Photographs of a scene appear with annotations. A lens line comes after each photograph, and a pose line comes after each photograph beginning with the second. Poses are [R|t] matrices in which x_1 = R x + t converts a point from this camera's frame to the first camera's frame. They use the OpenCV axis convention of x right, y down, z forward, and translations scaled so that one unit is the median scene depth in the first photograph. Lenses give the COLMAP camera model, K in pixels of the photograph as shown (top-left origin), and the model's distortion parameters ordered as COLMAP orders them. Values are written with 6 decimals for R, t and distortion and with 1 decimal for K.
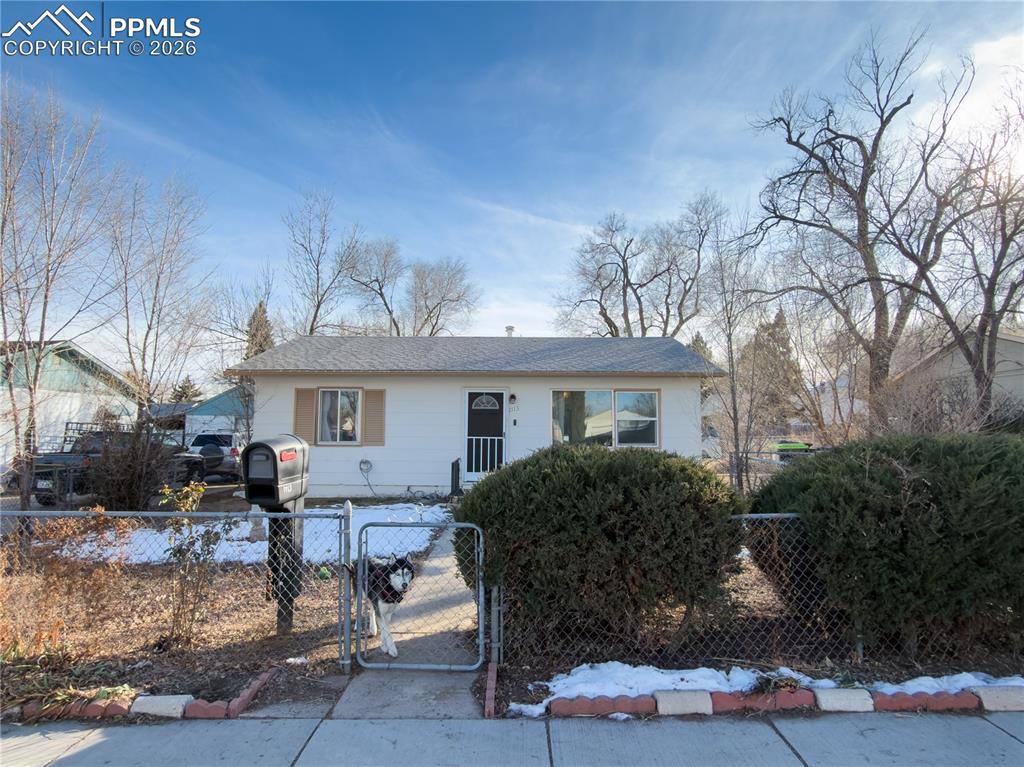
lens RADIAL K [[582.1, 0, 512.0], [0, 582.1, 383.5], [0, 0, 1]] dist [-0.003516, 0.000693]
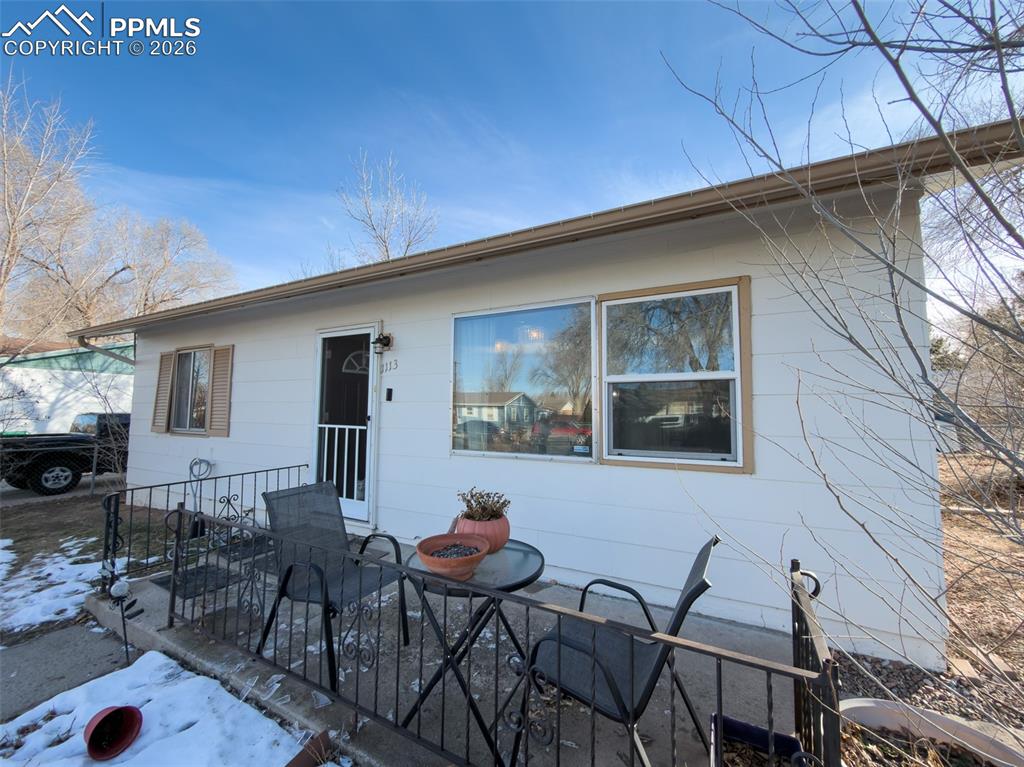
lens RADIAL K [[408.1, 0, 512.8], [0, 408.1, 385.2], [0, 0, 1]] dist [0.000561, -0.000448]
pose [[0.890178, -0.029754, -0.454641, 0.239720], [0.036505, 0.999315, 0.006075, 0.060630], [0.454149, -0.022005, 0.890654, 0.749595]]
